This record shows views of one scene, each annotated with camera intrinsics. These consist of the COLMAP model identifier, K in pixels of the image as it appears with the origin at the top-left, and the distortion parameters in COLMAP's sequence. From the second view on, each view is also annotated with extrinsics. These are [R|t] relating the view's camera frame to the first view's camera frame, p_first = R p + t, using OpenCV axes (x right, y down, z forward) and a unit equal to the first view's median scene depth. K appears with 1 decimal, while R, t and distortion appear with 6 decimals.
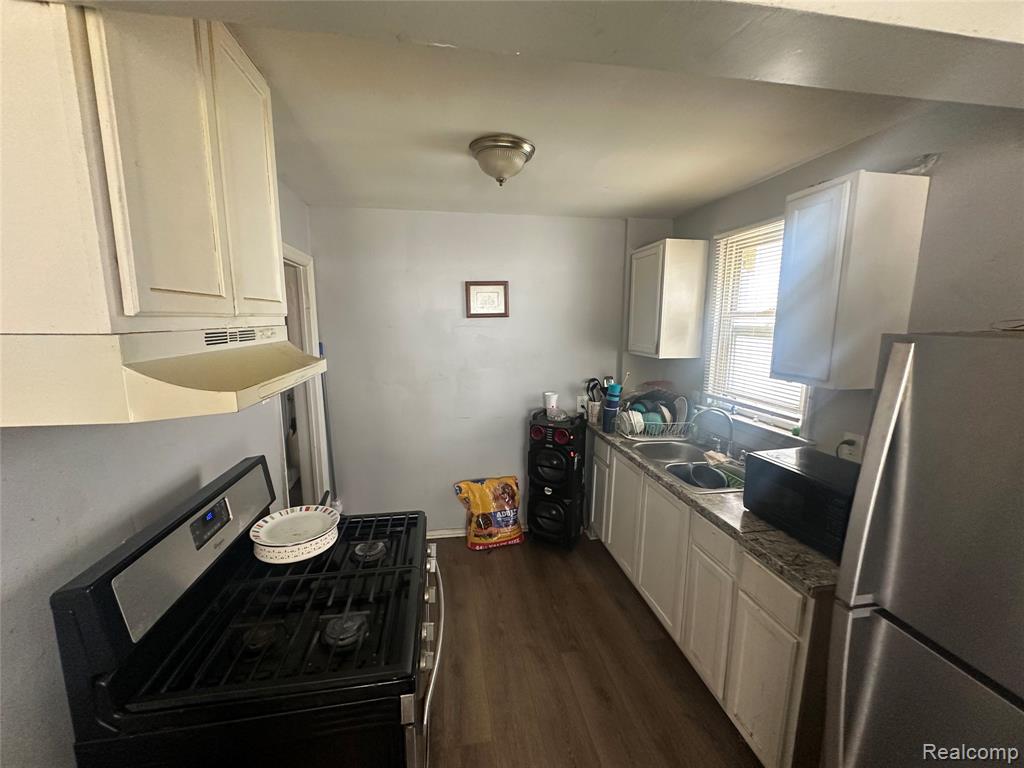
lens RADIAL K [[409.2, 0, 513.0], [0, 409.2, 384.7], [0, 0, 1]] dist [-0.004982, 0.001058]
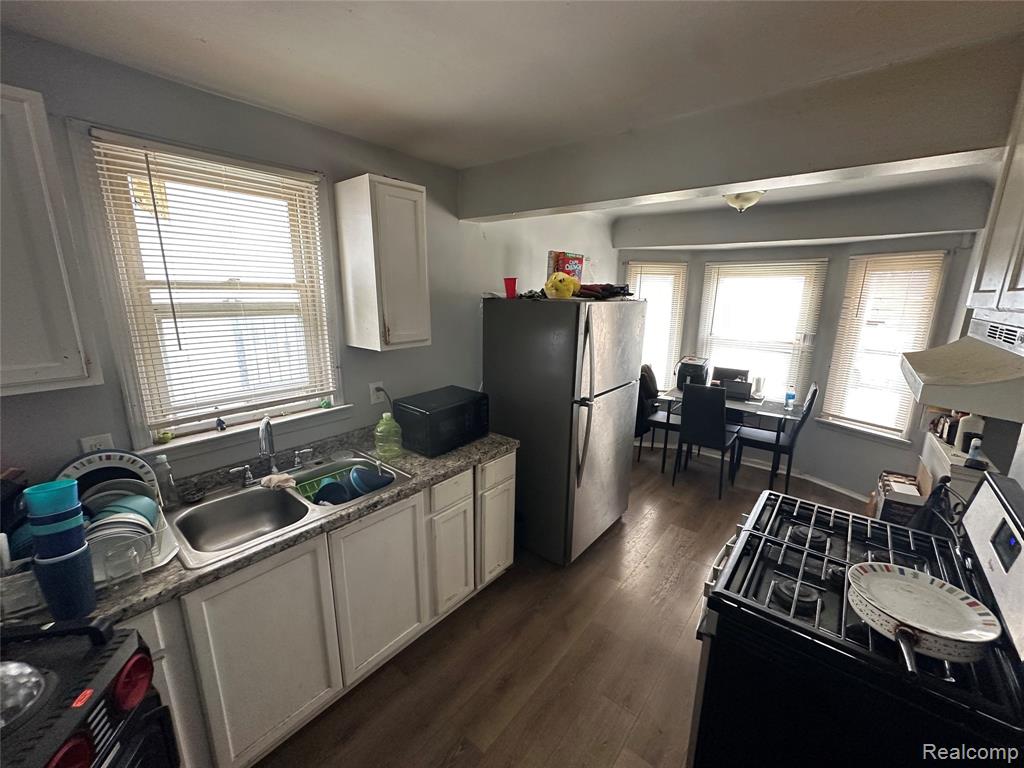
lens RADIAL K [[409.2, 0, 513.0], [0, 409.2, 384.7], [0, 0, 1]] dist [-0.004982, 0.001058]
pose [[-0.649285, -0.184105, 0.737926, -0.293887], [0.105712, 0.938995, 0.327283, -0.181532], [-0.753163, 0.290507, -0.590213, 1.040382]]
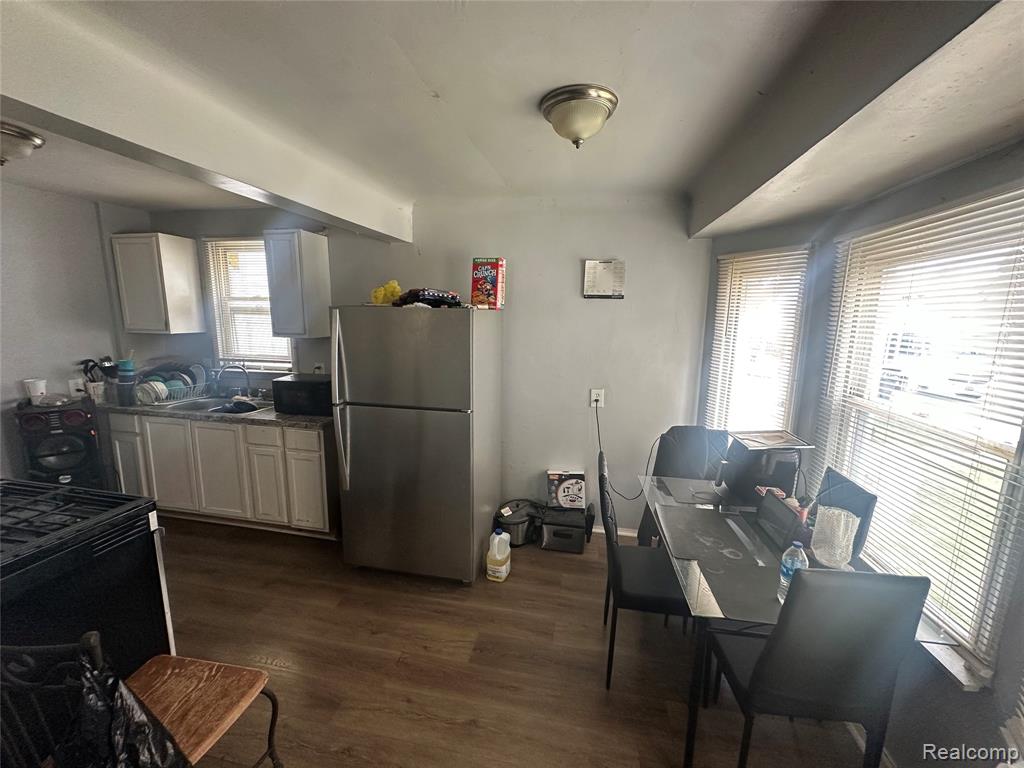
lens RADIAL K [[409.2, 0, 513.0], [0, 409.2, 384.7], [0, 0, 1]] dist [-0.004982, 0.001058]
pose [[0.364022, -0.159180, 0.917687, -0.442124], [0.132767, 0.984094, 0.118033, 0.083045], [-0.921879, 0.078872, 0.379366, -0.405903]]
